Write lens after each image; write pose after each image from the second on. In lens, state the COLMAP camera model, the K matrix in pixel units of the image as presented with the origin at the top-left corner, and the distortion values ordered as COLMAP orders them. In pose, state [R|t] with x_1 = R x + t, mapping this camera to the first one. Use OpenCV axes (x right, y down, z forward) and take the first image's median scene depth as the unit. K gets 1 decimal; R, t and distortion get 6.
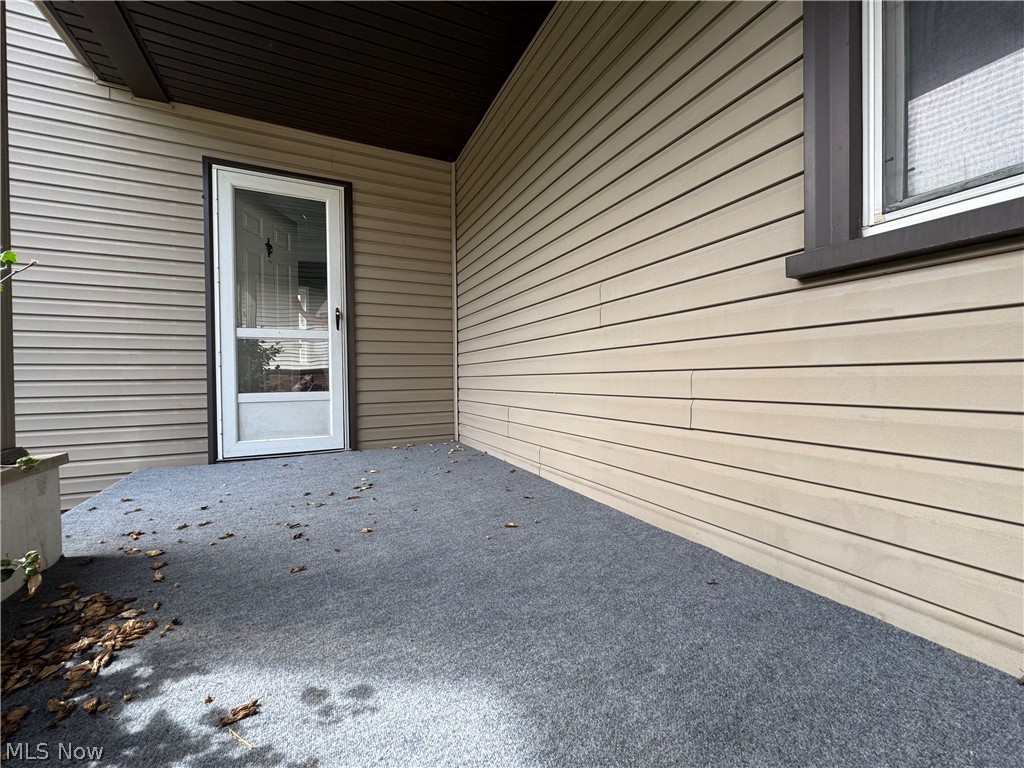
lens RADIAL K [[405.5, 0, 512.0], [0, 405.5, 384.0], [0, 0, 1]] dist [-0.002789, 0.000018]
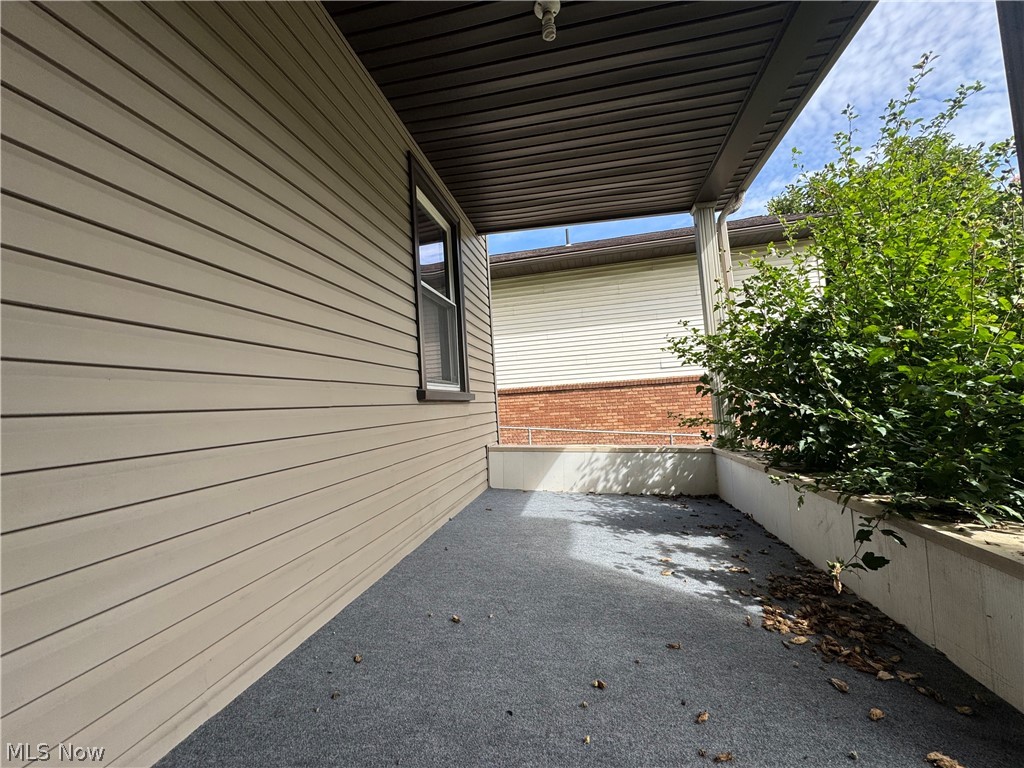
lens RADIAL K [[405.5, 0, 512.0], [0, 405.5, 384.0], [0, 0, 1]] dist [-0.002789, 0.000018]
pose [[-0.791767, 0.089525, 0.604227, -1.328521], [0.076709, 0.995943, -0.047045, -0.247473], [-0.605987, 0.009101, -0.795423, 3.083958]]
